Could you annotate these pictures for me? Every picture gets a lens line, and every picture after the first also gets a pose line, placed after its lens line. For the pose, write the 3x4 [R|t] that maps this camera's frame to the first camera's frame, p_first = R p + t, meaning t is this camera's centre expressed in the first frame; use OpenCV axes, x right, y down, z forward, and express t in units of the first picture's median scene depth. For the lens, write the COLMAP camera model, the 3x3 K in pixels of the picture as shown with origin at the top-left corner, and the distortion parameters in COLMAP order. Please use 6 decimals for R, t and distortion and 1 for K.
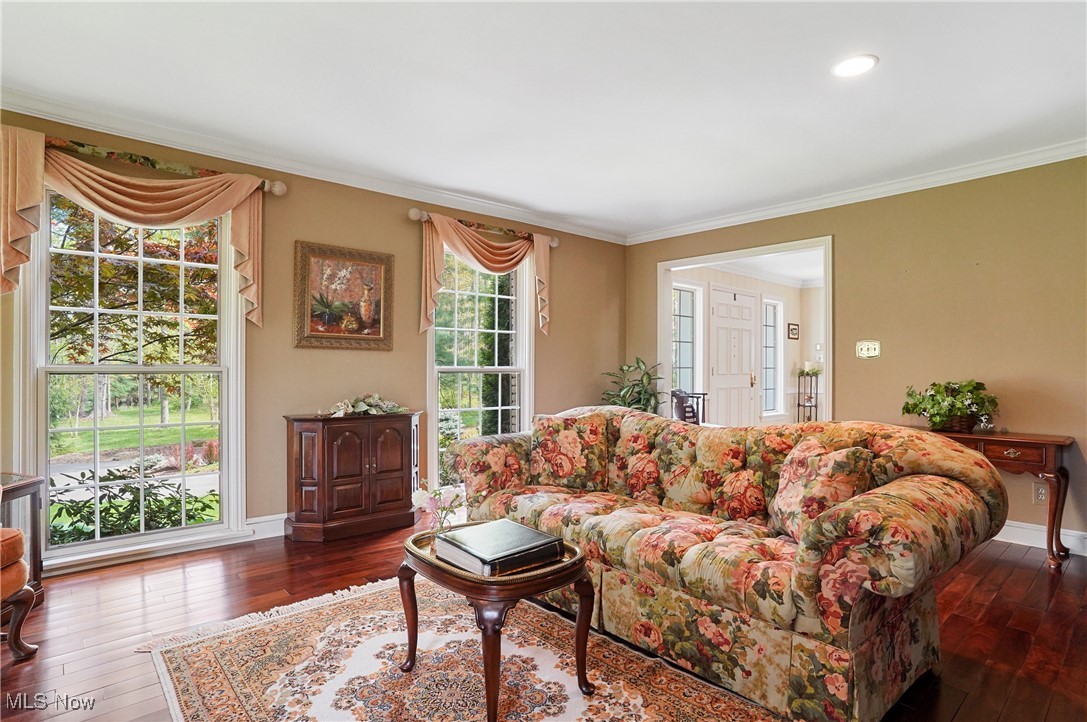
lens RADIAL K [[563.8, 0, 539.4], [0, 563.8, 365.0], [0, 0, 1]] dist [-0.003187, -0.000286]
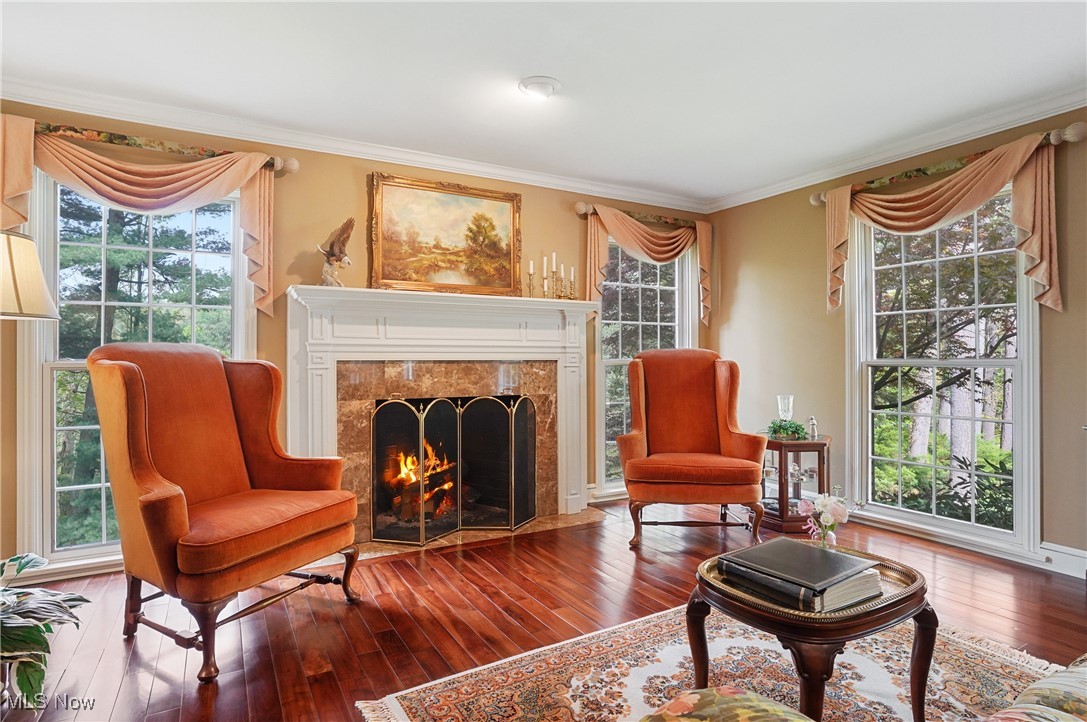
lens RADIAL K [[573.8, 0, 540.1], [0, 573.8, 359.3], [0, 0, 1]] dist [0.002049, 0.000211]
pose [[-0.199350, -0.003282, -0.979923, 0.555493], [0.002786, 0.999988, -0.003916, 0.002609], [0.979924, -0.003511, -0.199339, 0.516692]]
